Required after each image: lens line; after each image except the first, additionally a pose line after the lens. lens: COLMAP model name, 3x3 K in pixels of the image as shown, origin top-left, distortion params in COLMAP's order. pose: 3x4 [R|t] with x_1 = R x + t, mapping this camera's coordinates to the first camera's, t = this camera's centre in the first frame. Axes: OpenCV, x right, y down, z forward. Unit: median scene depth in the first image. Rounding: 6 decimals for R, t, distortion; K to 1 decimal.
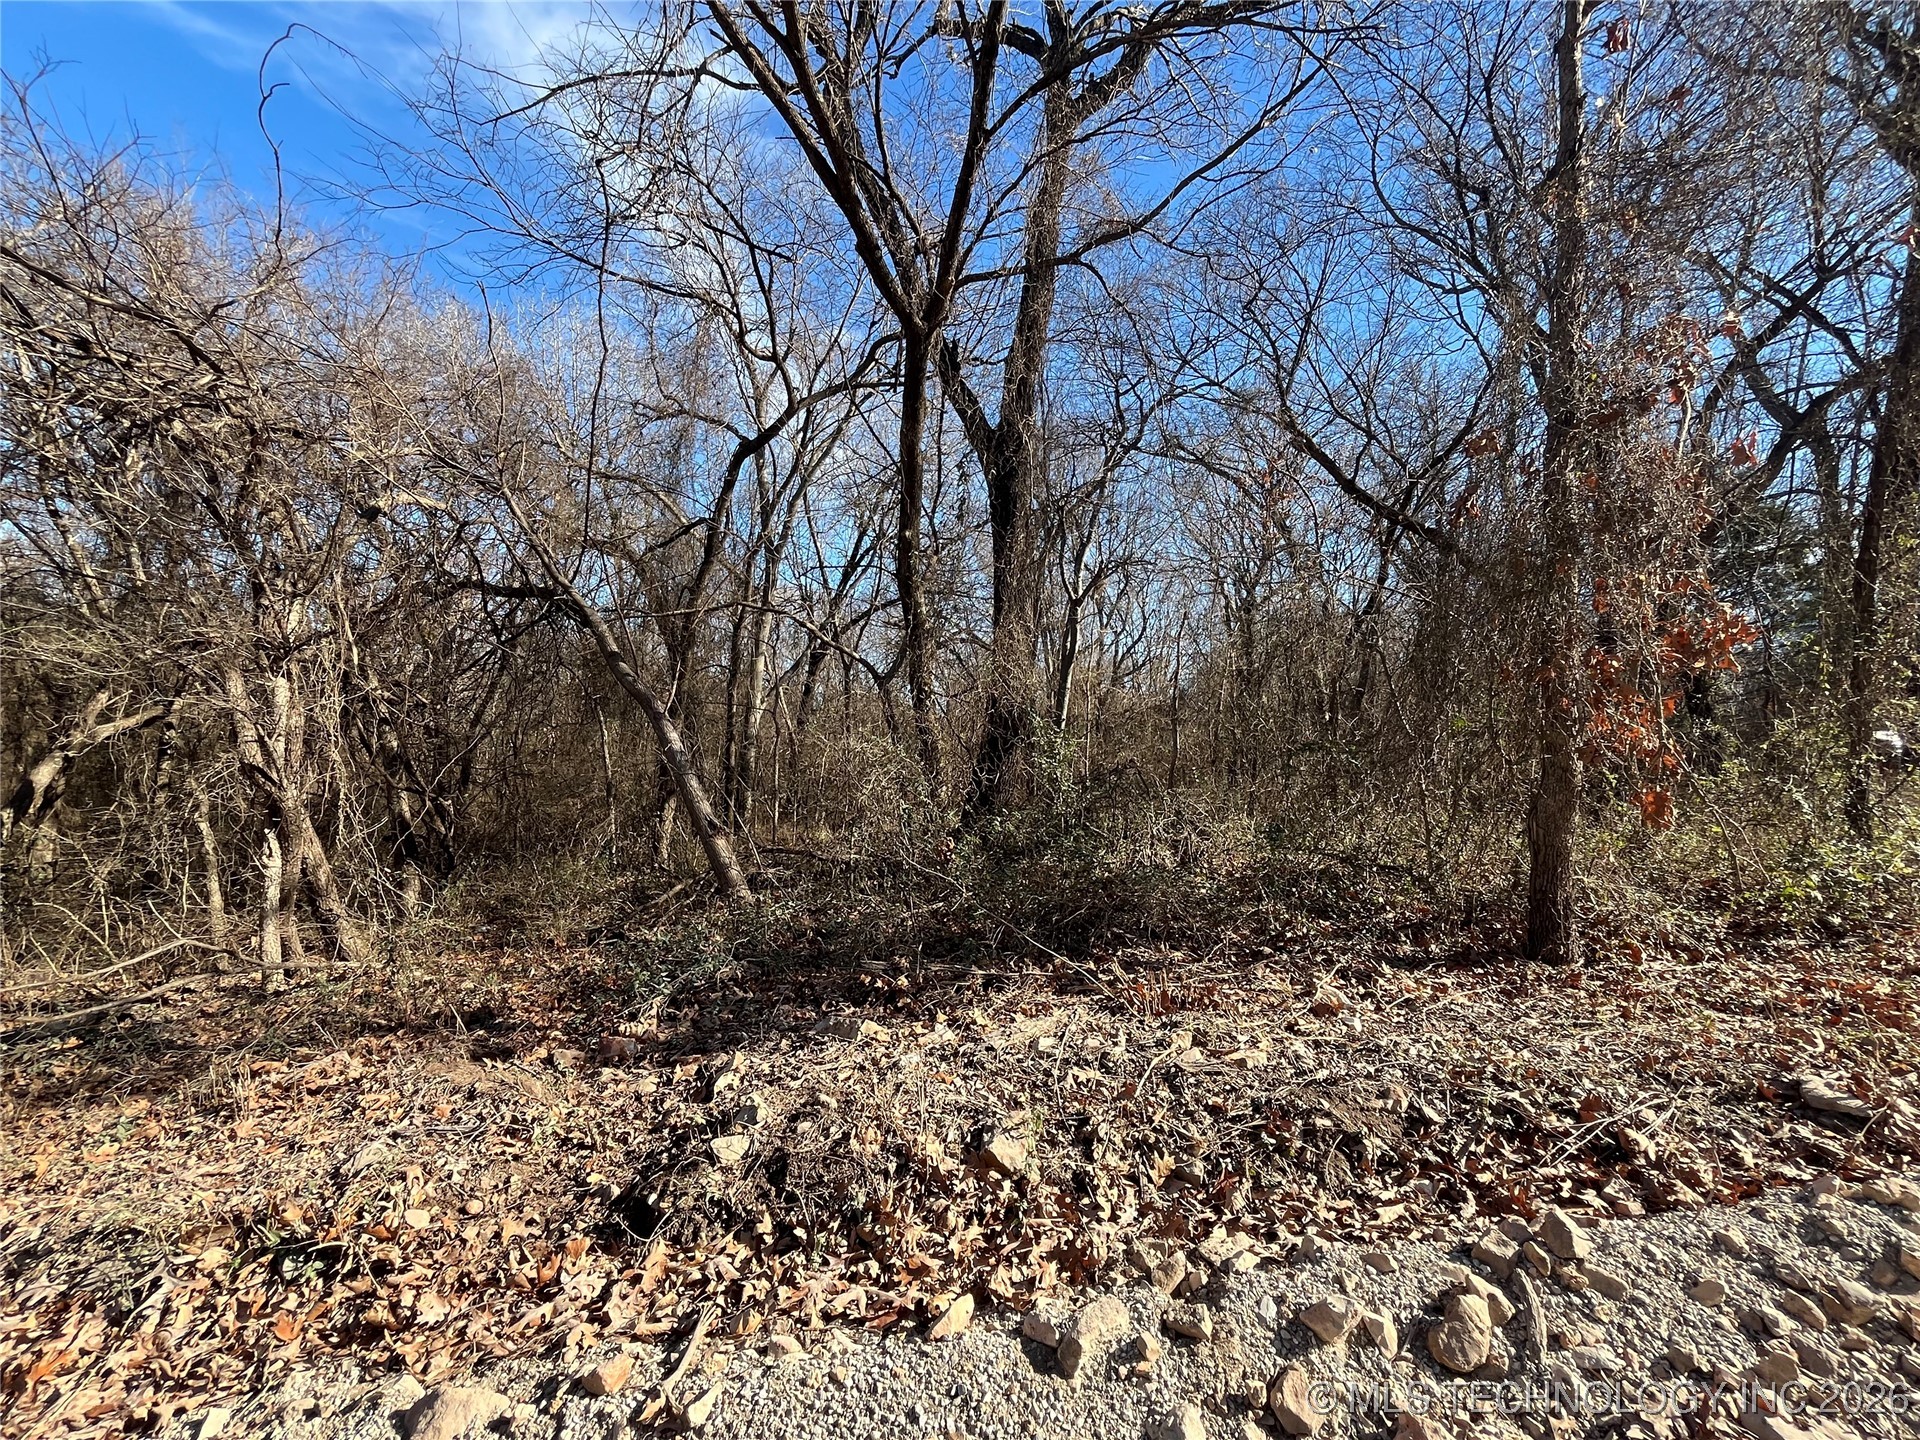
lens RADIAL K [[807.5, 0, 960.0], [0, 807.5, 720.0], [0, 0, 1]] dist [-0.003822, 0.000518]
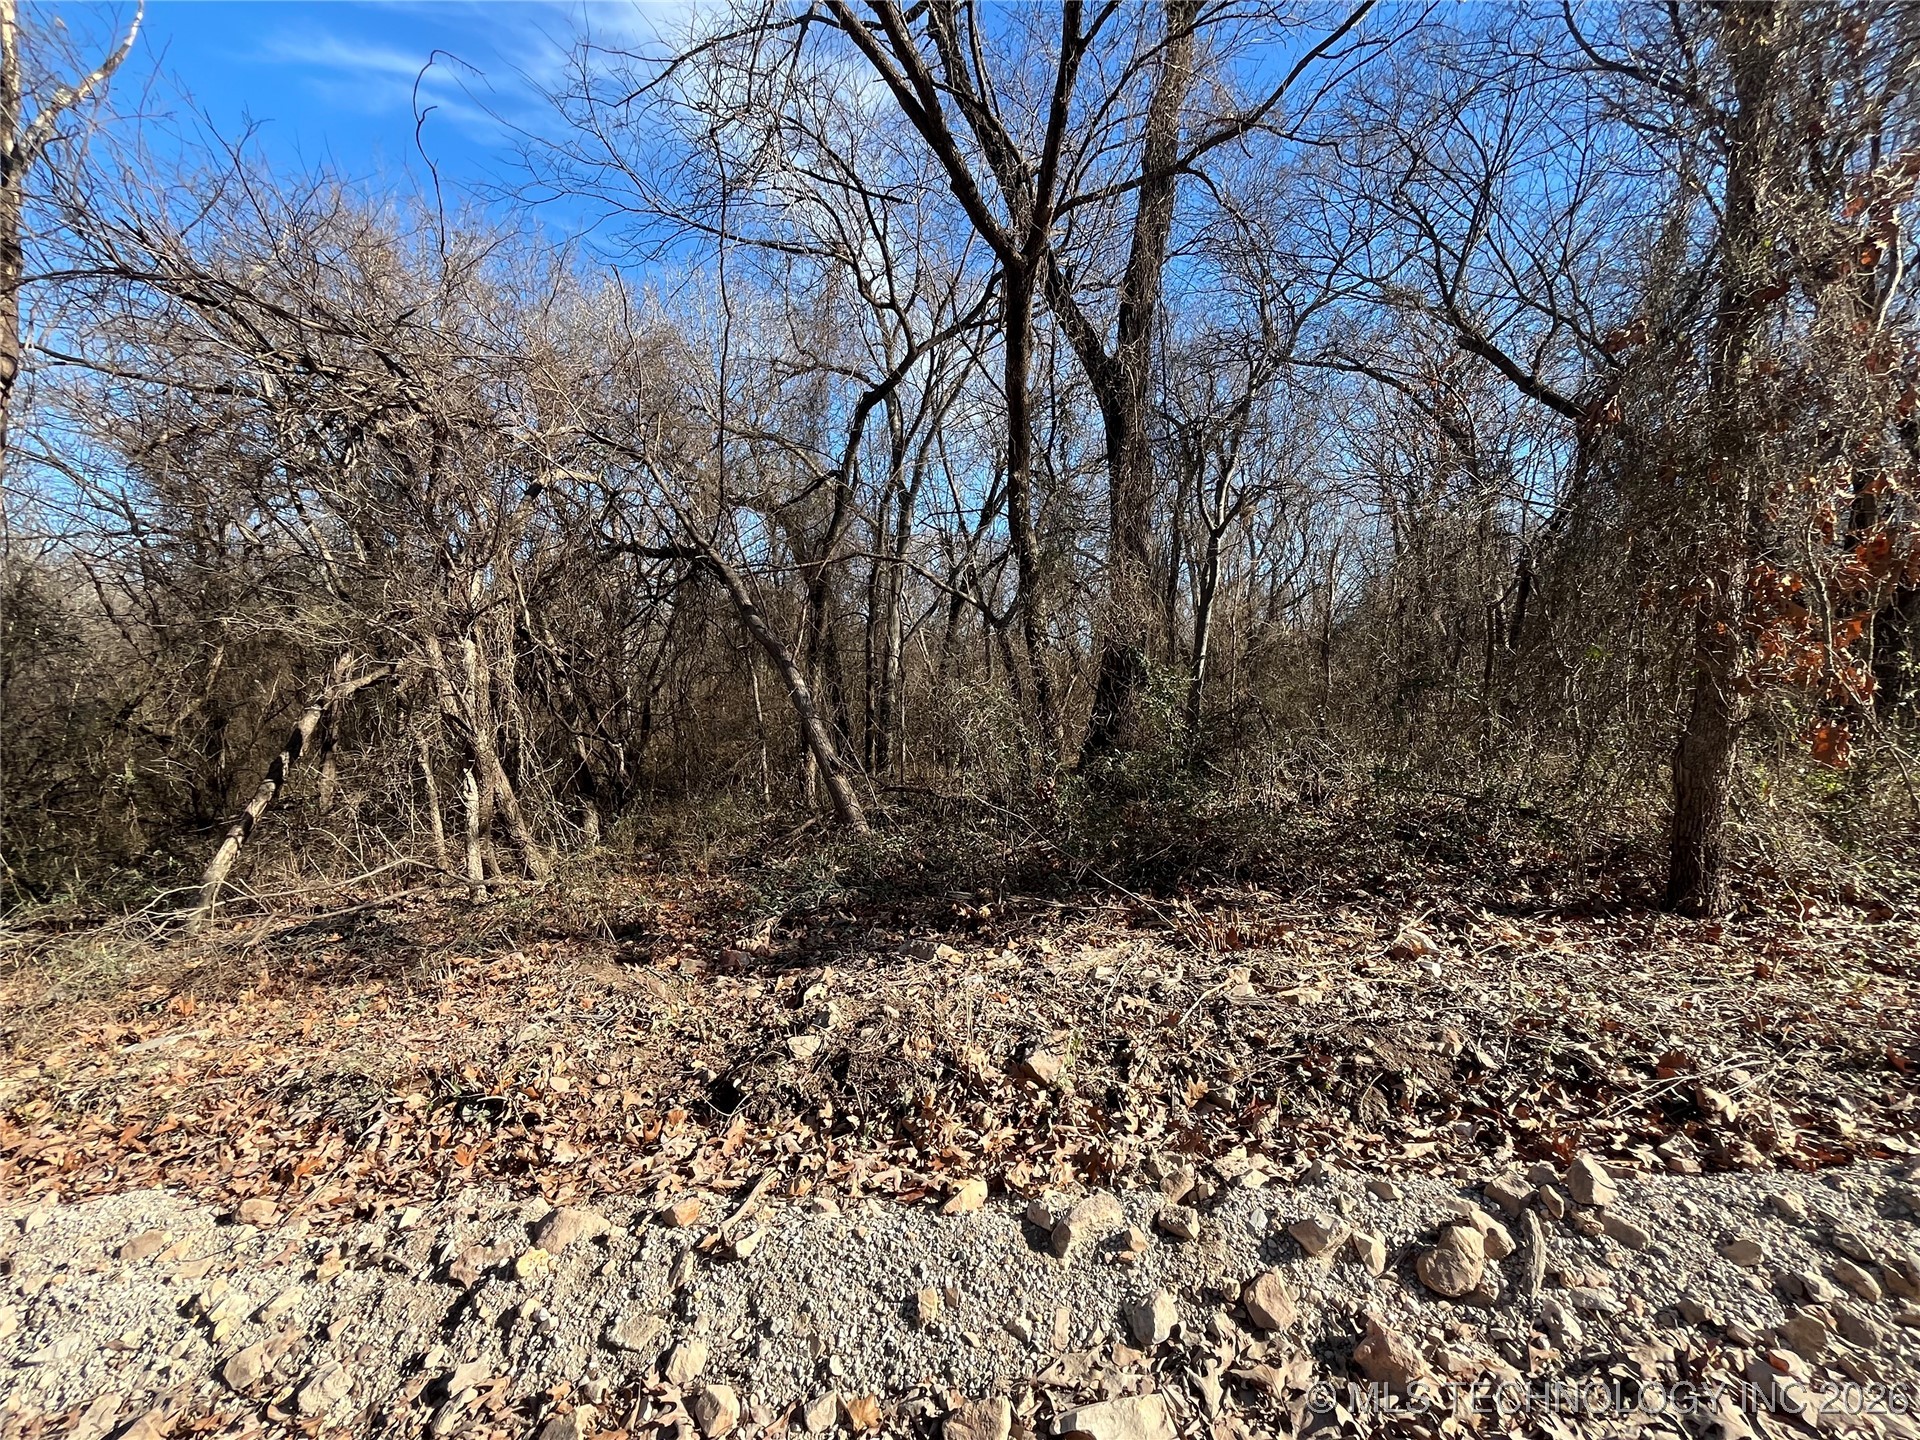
lens RADIAL K [[807.5, 0, 960.0], [0, 807.5, 720.0], [0, 0, 1]] dist [-0.003822, 0.000518]
pose [[0.982423, -0.010496, -0.186374, 0.158746], [0.024252, 0.997133, 0.071683, -0.007546], [0.185087, -0.074943, 0.979860, -0.048436]]
